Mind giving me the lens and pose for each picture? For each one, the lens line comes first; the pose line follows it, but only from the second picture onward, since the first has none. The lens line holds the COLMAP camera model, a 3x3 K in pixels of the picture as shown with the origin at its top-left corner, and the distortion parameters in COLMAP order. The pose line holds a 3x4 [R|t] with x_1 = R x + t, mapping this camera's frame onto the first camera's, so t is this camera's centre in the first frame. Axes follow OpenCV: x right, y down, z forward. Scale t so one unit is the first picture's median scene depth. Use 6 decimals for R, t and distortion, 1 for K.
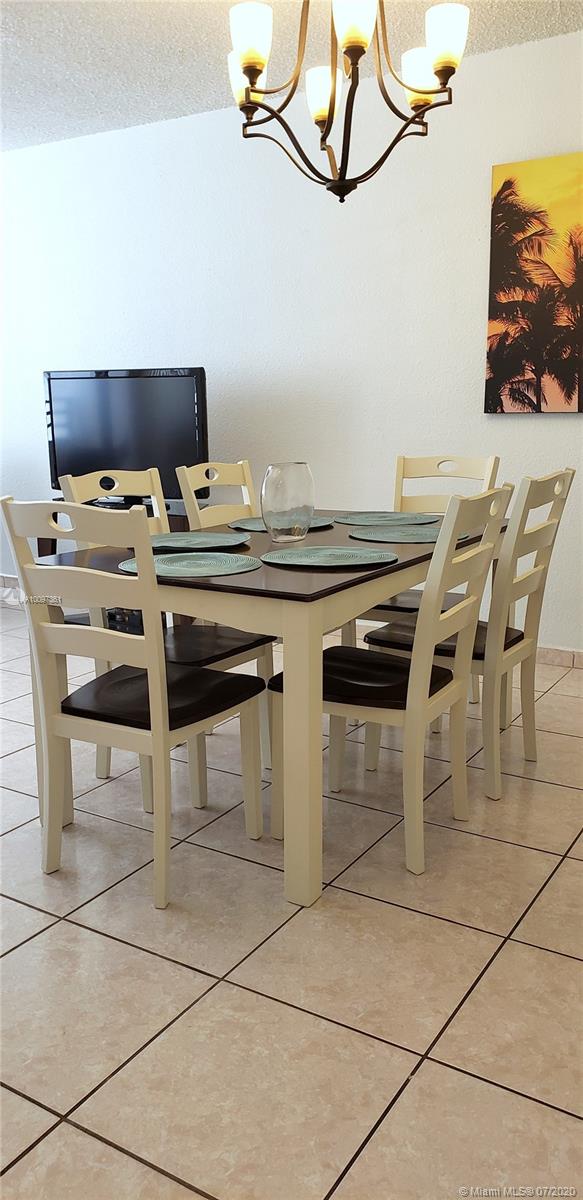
lens RADIAL K [[990.7, 0, 286.5], [0, 990.7, 598.0], [0, 0, 1]] dist [0.052487, -0.017229]
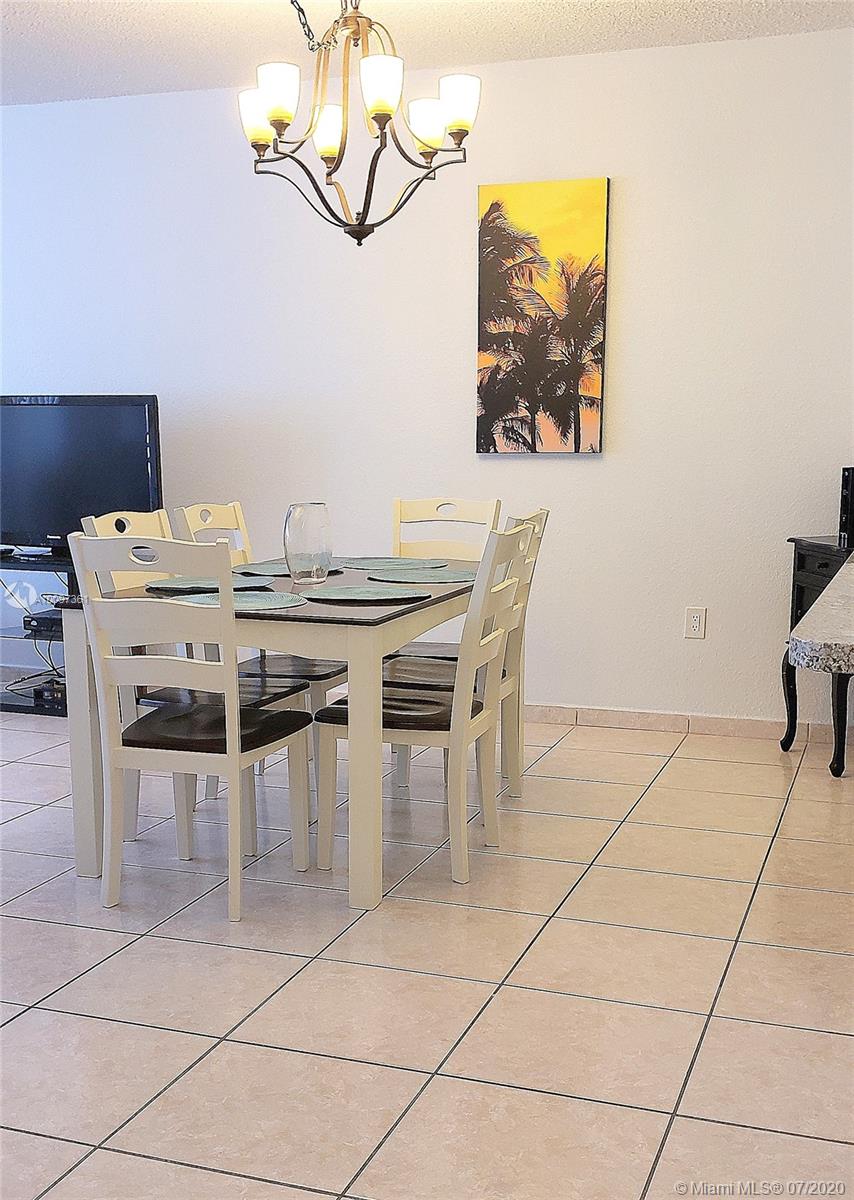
lens RADIAL K [[1456.1, 0, 418.3], [0, 1456.1, 759.2], [0, 0, 1]] dist [0.034248, 0.000000]
pose [[0.979223, -0.037221, 0.199342, -0.140473], [0.031026, 0.998936, 0.034113, 0.052605], [-0.200399, -0.027220, 0.979336, -0.335577]]
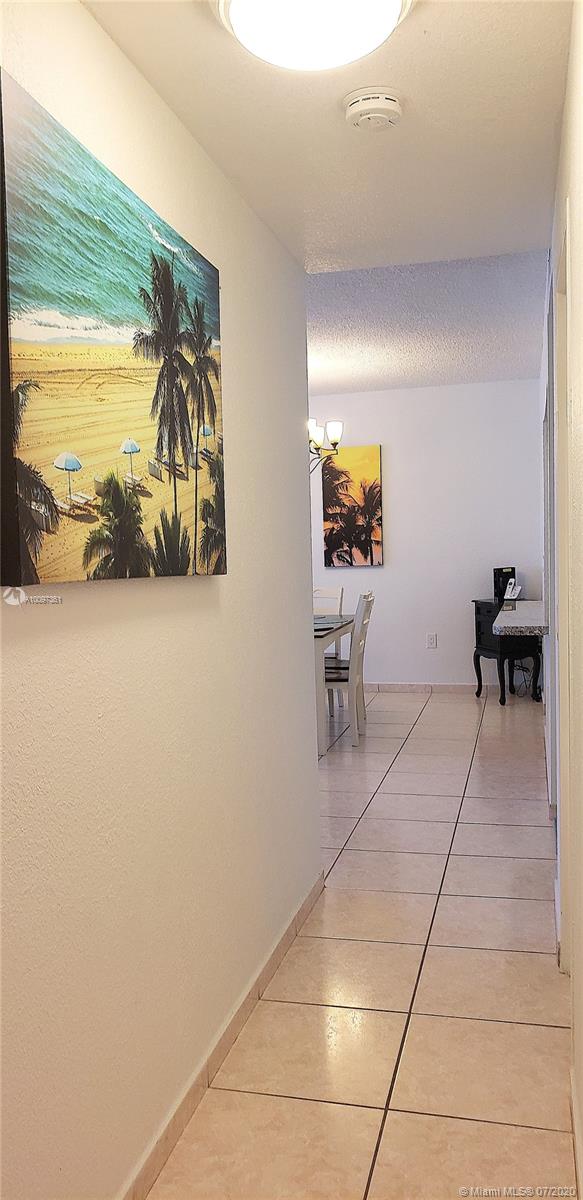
lens RADIAL K [[990.7, 0, 292.5], [0, 990.7, 607.7], [0, 0, 1]] dist [0.052487, -0.017229]
pose [[0.955308, -0.041312, 0.292711, -0.465336], [0.079511, 0.989605, -0.119831, 0.131928], [-0.284718, 0.137749, 0.948663, -0.882260]]
